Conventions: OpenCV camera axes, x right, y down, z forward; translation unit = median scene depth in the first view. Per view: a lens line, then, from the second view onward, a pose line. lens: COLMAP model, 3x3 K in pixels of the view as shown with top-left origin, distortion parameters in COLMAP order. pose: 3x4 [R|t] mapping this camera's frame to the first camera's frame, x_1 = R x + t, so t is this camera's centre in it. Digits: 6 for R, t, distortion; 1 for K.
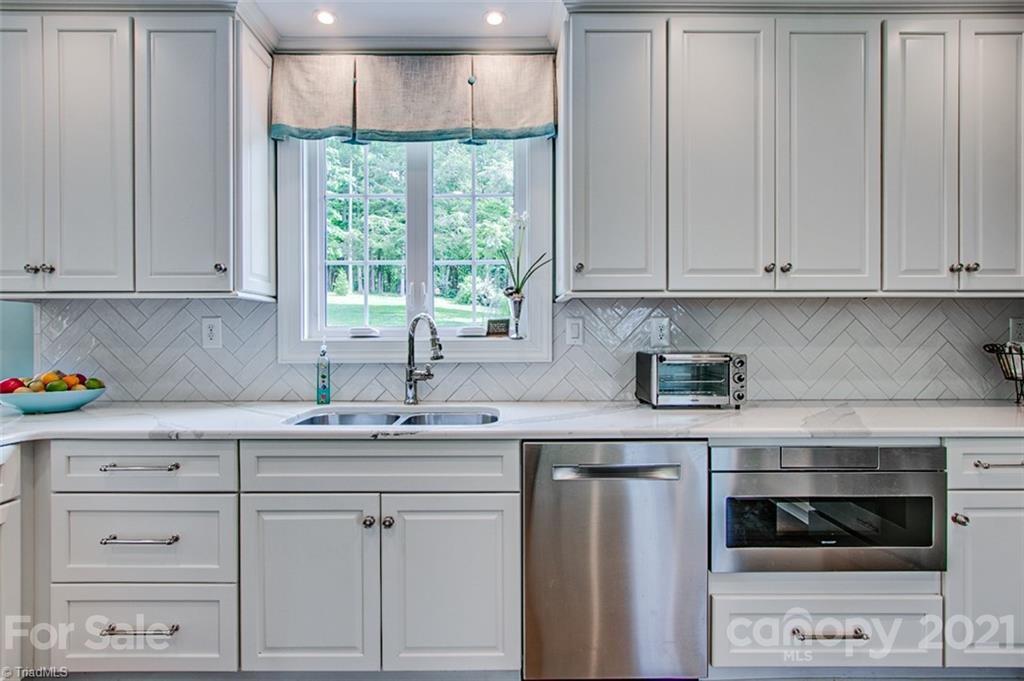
lens RADIAL K [[482.8, 0, 505.0], [0, 482.8, 337.6], [0, 0, 1]] dist [-0.000831, 0.000648]
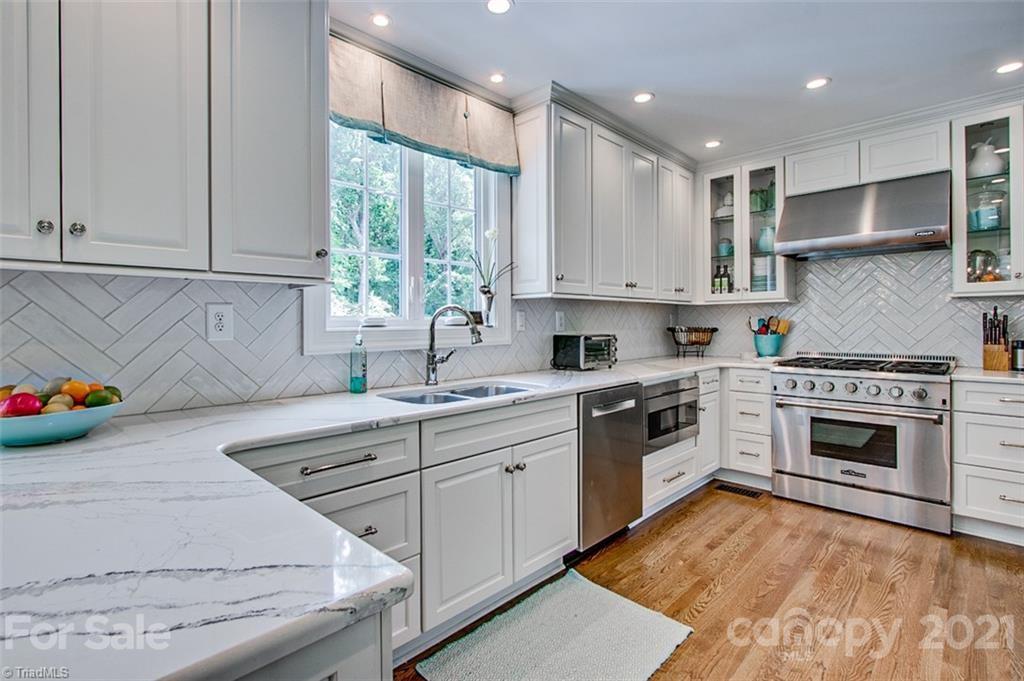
lens RADIAL K [[482.8, 0, 509.1], [0, 482.8, 325.5], [0, 0, 1]] dist [-0.000831, 0.000648]
pose [[0.705766, -0.005373, 0.708425, -0.877950], [0.008824, 0.999960, -0.001207, 0.000868], [-0.708390, 0.007103, 0.705785, 0.069003]]
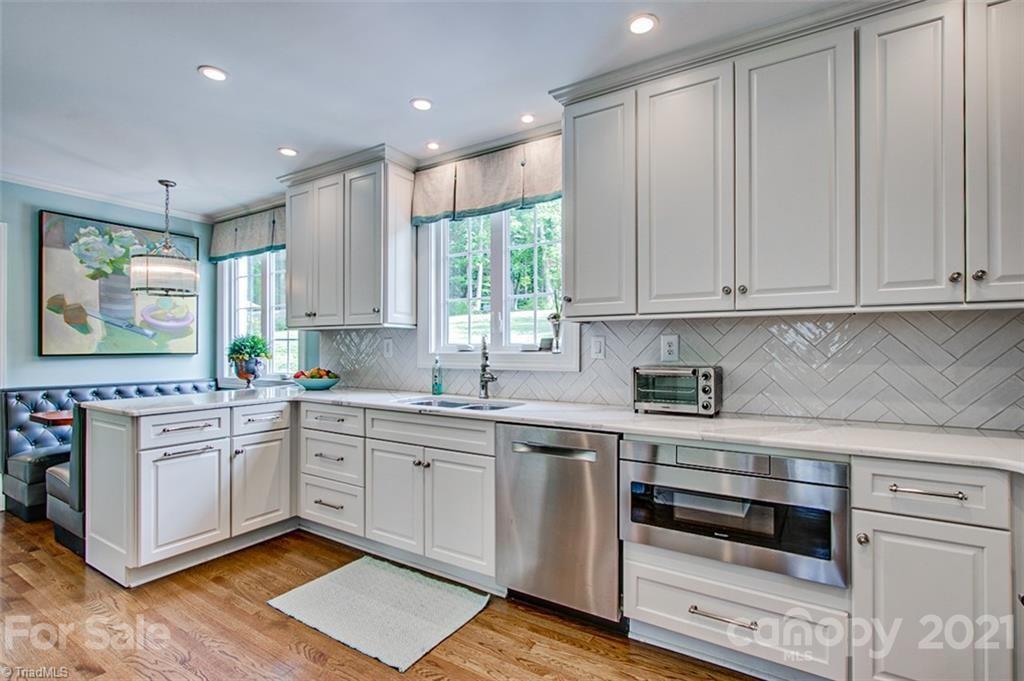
lens RADIAL K [[482.8, 0, 502.9], [0, 482.8, 346.0], [0, 0, 1]] dist [-0.000831, 0.000648]
pose [[0.839955, 0.000314, -0.542656, 0.635609], [-0.005671, 0.999950, -0.008200, -0.005141], [0.542626, 0.009965, 0.839915, -0.173358]]
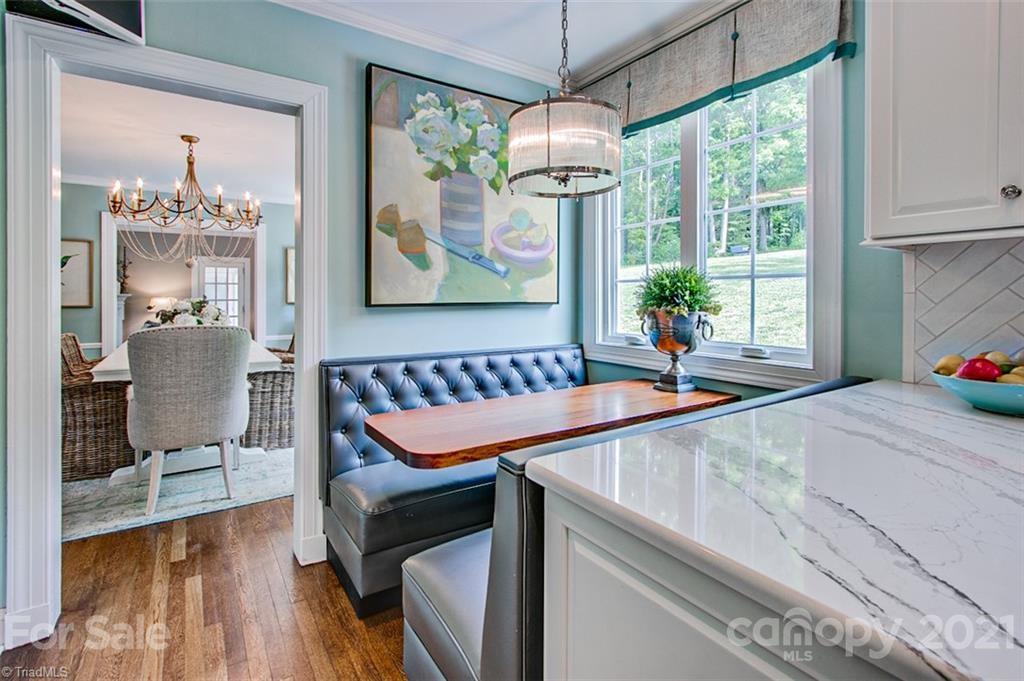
lens RADIAL K [[482.8, 0, 503.1], [0, 482.8, 294.8], [0, 0, 1]] dist [-0.000831, 0.000648]
pose [[0.542285, -0.000186, -0.840195, -0.705915], [-0.006333, 0.999971, -0.004308, 0.003378], [0.840171, 0.007657, 0.542268, 0.065870]]
